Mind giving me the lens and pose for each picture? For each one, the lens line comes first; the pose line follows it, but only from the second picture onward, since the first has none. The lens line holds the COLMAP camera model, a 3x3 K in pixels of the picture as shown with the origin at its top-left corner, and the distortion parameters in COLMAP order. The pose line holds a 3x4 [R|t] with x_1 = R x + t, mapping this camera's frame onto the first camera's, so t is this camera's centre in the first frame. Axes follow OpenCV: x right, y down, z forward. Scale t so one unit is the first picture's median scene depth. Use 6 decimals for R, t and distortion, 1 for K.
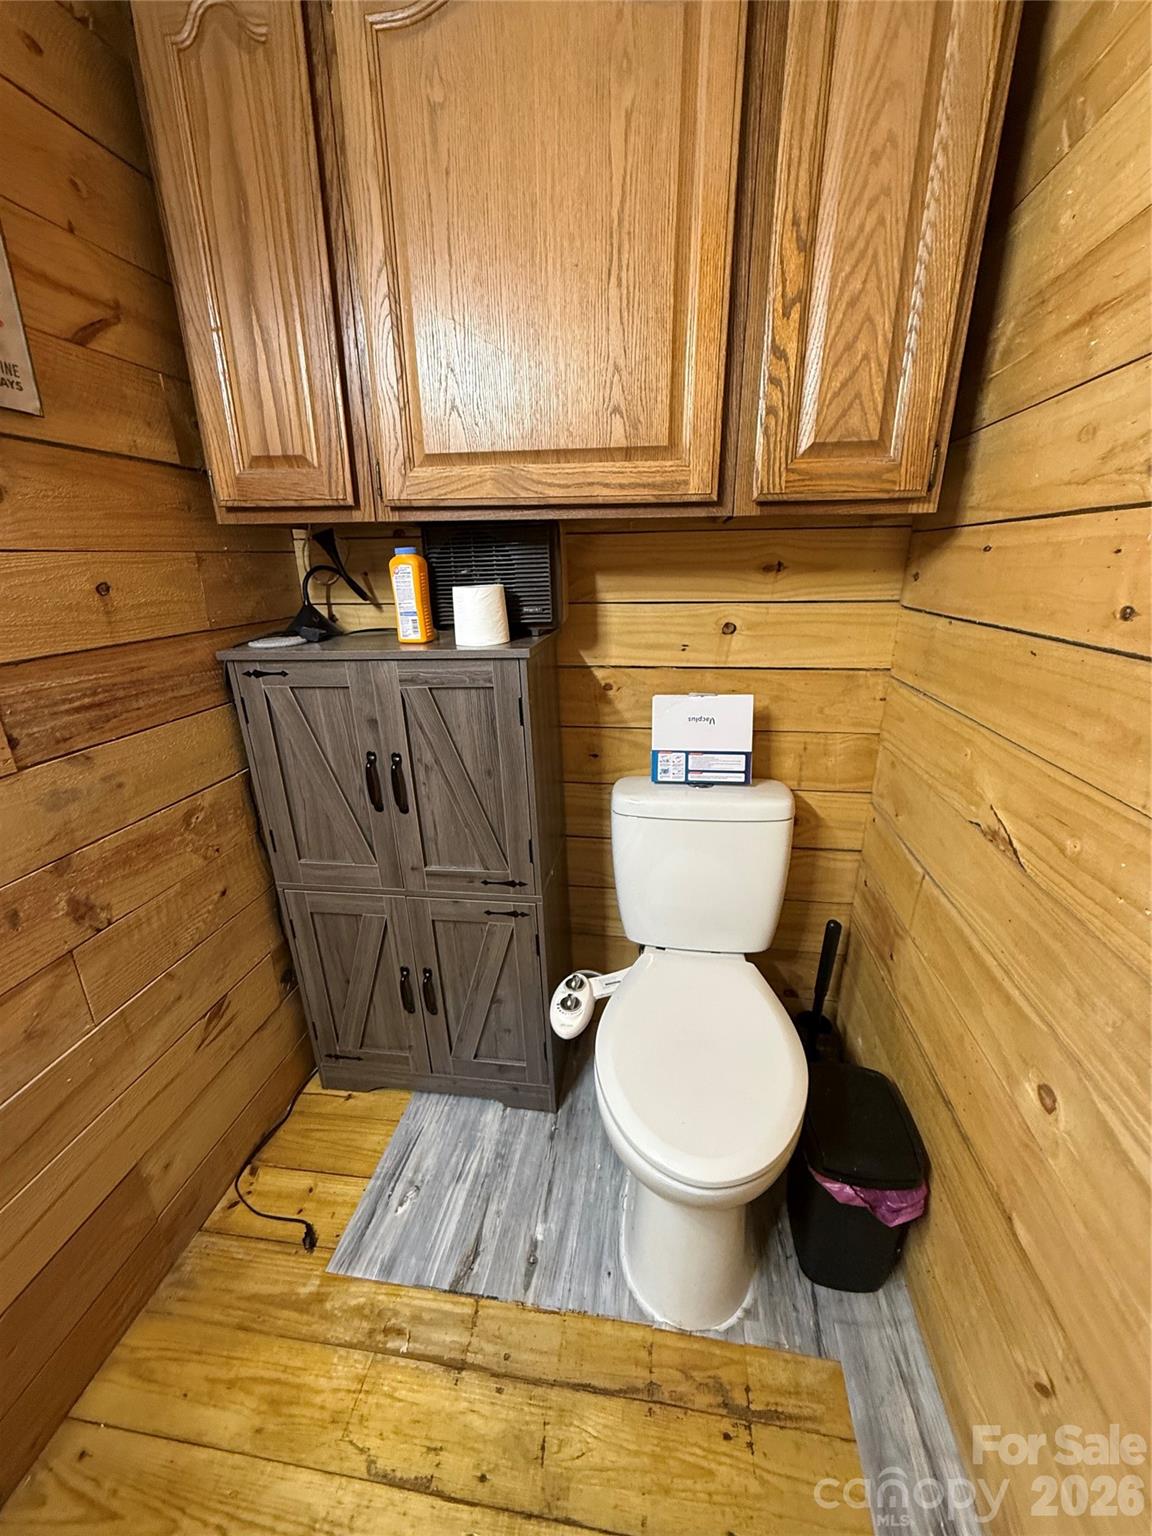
lens RADIAL K [[610.3, 0, 577.5], [0, 610.3, 761.9], [0, 0, 1]] dist [-0.000864, -0.000028]
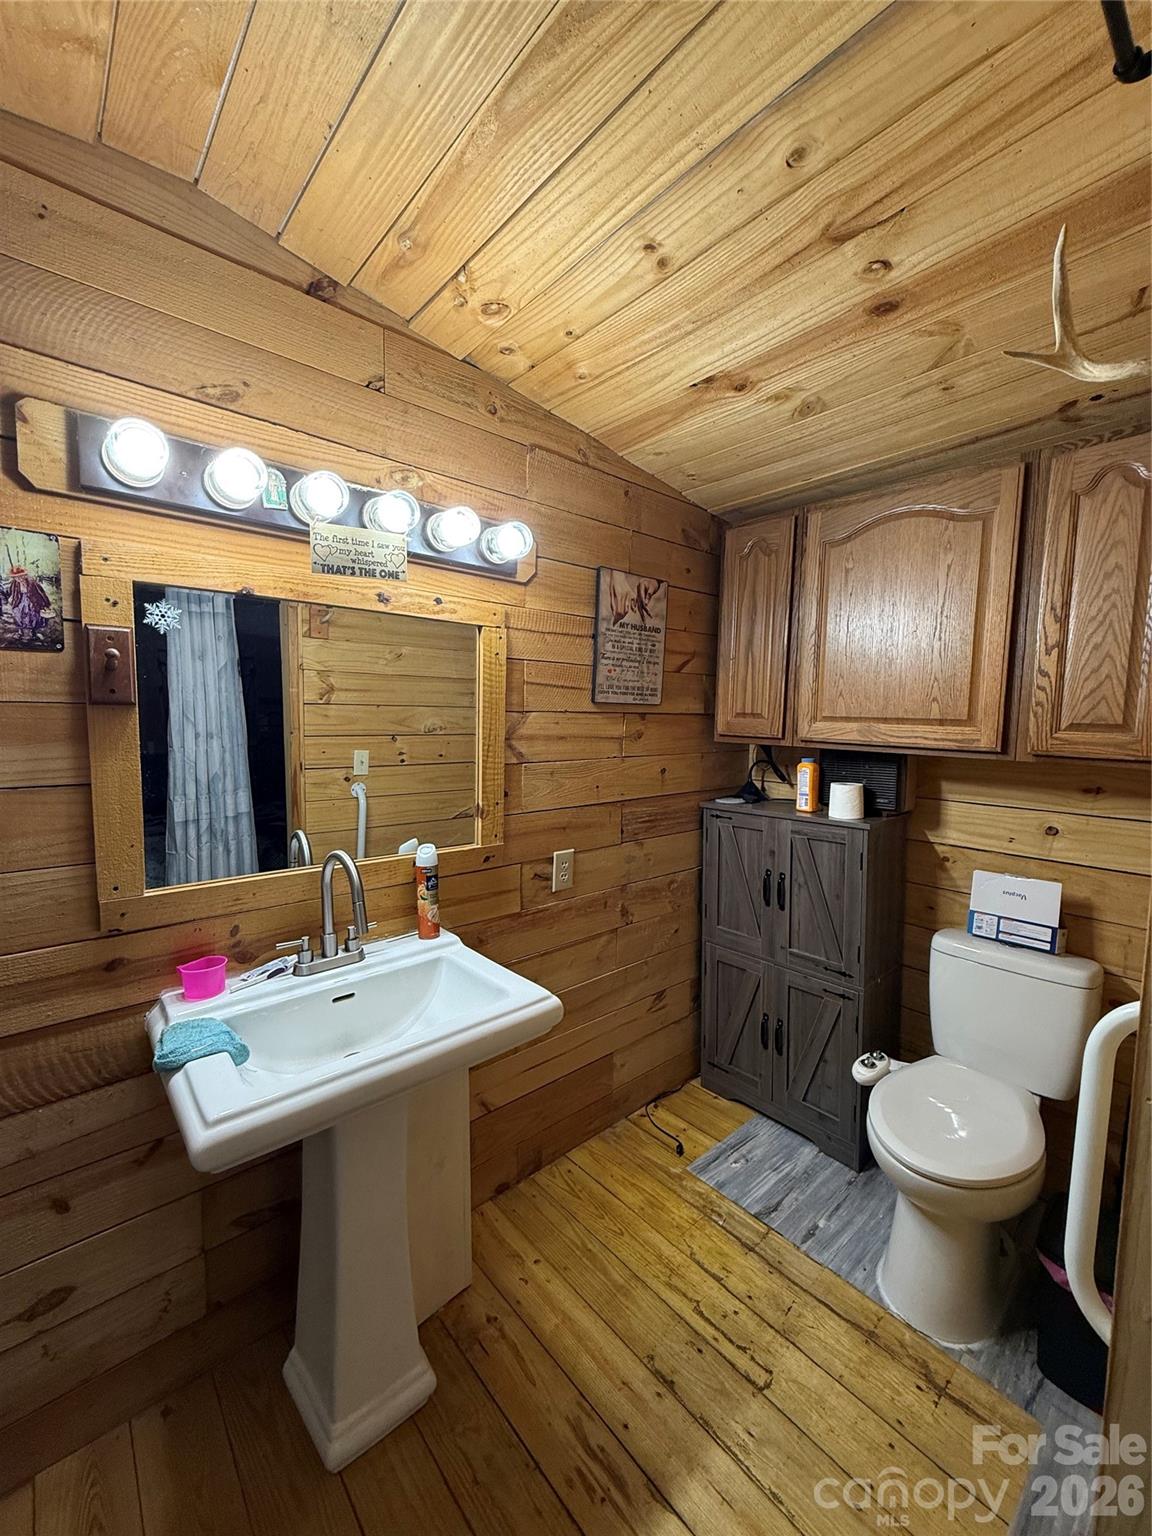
lens RADIAL K [[610.3, 0, 572.4], [0, 610.3, 764.6], [0, 0, 1]] dist [-0.000864, -0.000028]
pose [[0.763211, 0.081177, -0.641029, 0.348070], [-0.230588, 0.960972, -0.152846, 0.098475], [0.603604, 0.264467, 0.752143, -0.774003]]
